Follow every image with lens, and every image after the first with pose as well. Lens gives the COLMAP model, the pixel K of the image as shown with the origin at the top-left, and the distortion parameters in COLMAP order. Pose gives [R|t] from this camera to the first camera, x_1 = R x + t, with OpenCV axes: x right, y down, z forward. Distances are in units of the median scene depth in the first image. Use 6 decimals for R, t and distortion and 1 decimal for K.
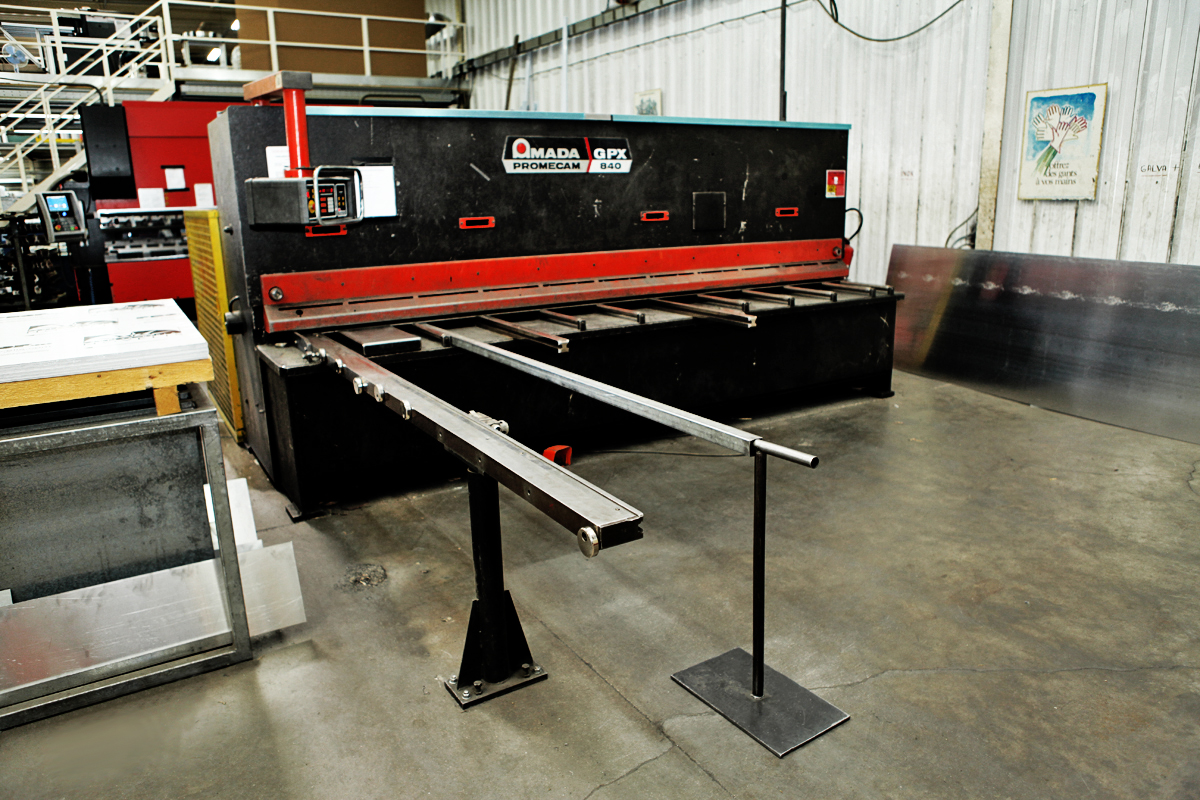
lens RADIAL K [[812.8, 0, 600.0], [0, 812.8, 400.0], [0, 0, 1]] dist [-0.002469, -0.001668]
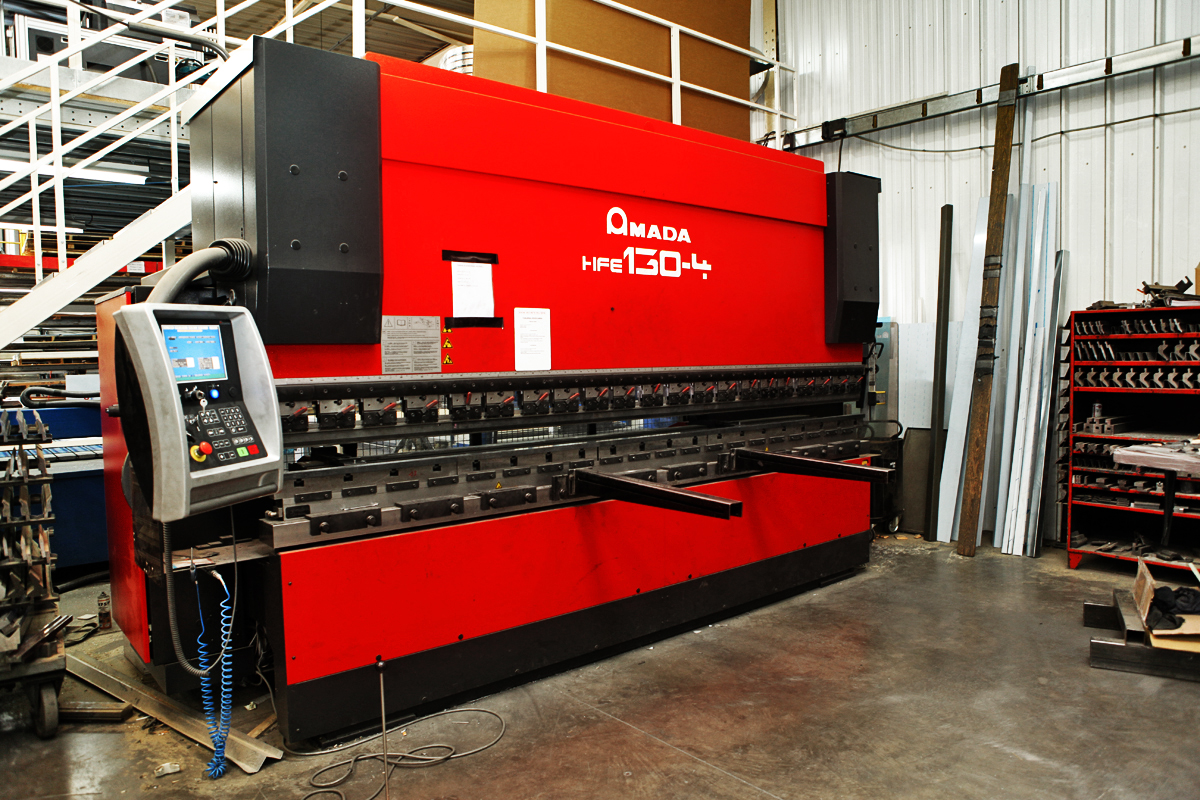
lens RADIAL K [[812.8, 0, 600.0], [0, 812.8, 400.0], [0, 0, 1]] dist [-0.002469, -0.001668]
pose [[0.989321, -0.001356, 0.145744, -0.524580], [0.030285, 0.980043, -0.196463, -0.158974], [-0.142569, 0.198779, 0.969619, 0.673663]]
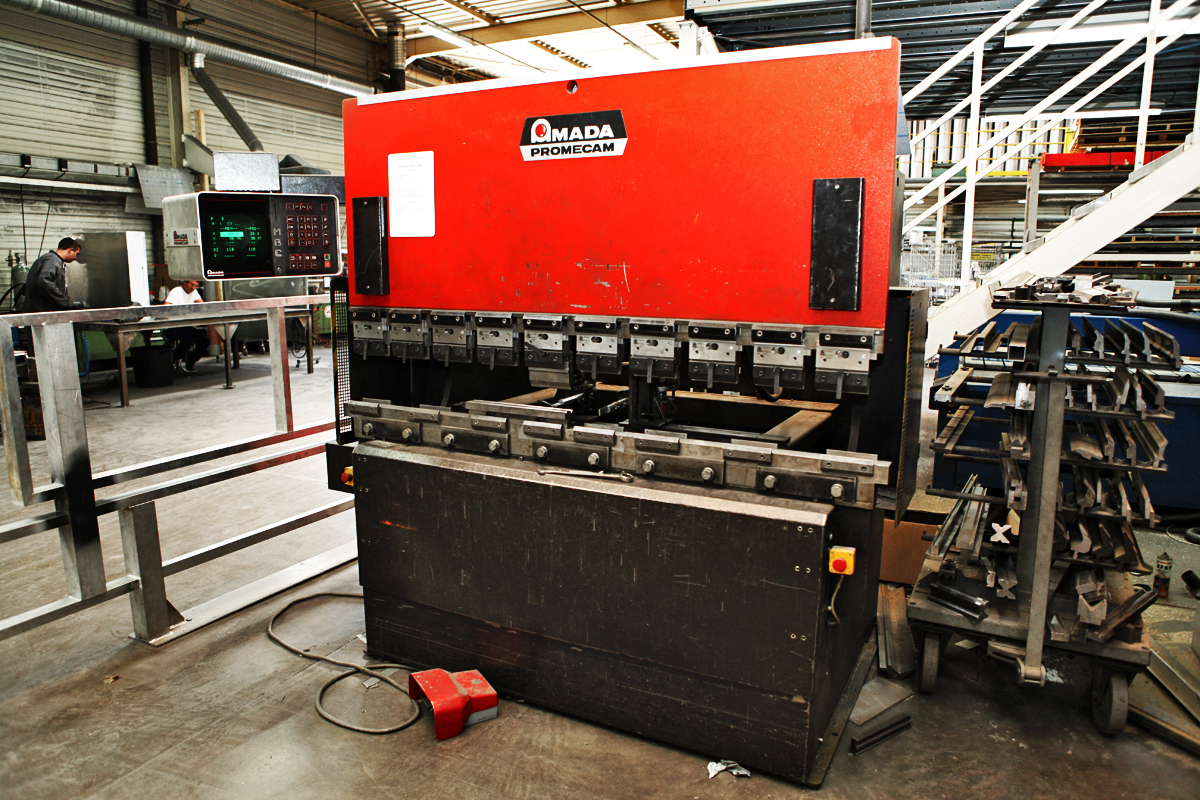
lens RADIAL K [[812.8, 0, 600.0], [0, 812.8, 400.0], [0, 0, 1]] dist [-0.002469, -0.001668]
pose [[0.572048, 0.177937, -0.800687, -0.565115], [-0.237390, 0.970323, 0.046032, -0.167402], [0.785116, 0.163742, 0.597312, 0.712200]]
